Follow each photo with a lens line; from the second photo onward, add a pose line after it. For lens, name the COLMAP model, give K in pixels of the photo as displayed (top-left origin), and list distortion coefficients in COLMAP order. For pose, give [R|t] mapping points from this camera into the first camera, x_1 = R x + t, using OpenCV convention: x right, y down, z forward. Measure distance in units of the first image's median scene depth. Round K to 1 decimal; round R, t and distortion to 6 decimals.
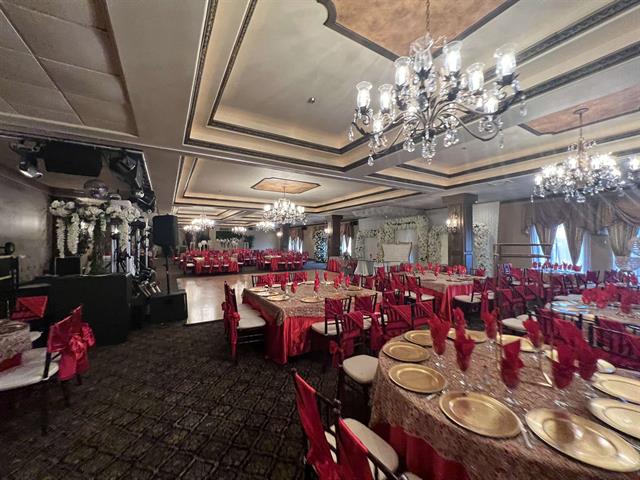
lens RADIAL K [[258.6, 0, 320.0], [0, 258.6, 240.0], [0, 0, 1]] dist [-0.001295, 0.000012]
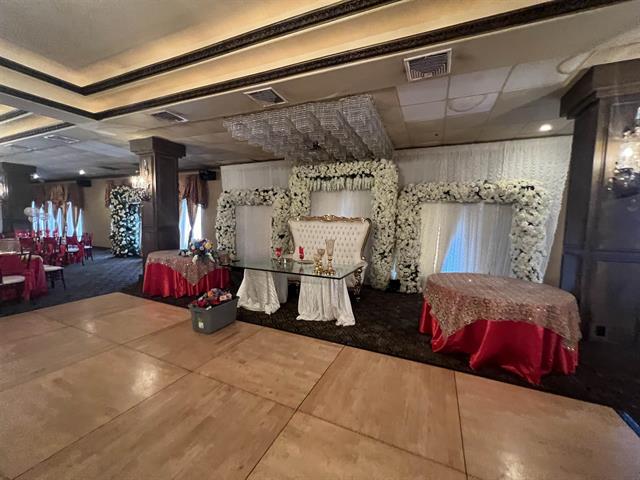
lens RADIAL K [[258.6, 0, 320.0], [0, 258.6, 240.0], [0, 0, 1]] dist [-0.001295, 0.000012]
pose [[0.816110, -0.034580, 0.576862, 0.022379], [-0.024455, 0.995248, 0.094257, 0.004365], [-0.577380, -0.091031, 0.811385, 0.507615]]
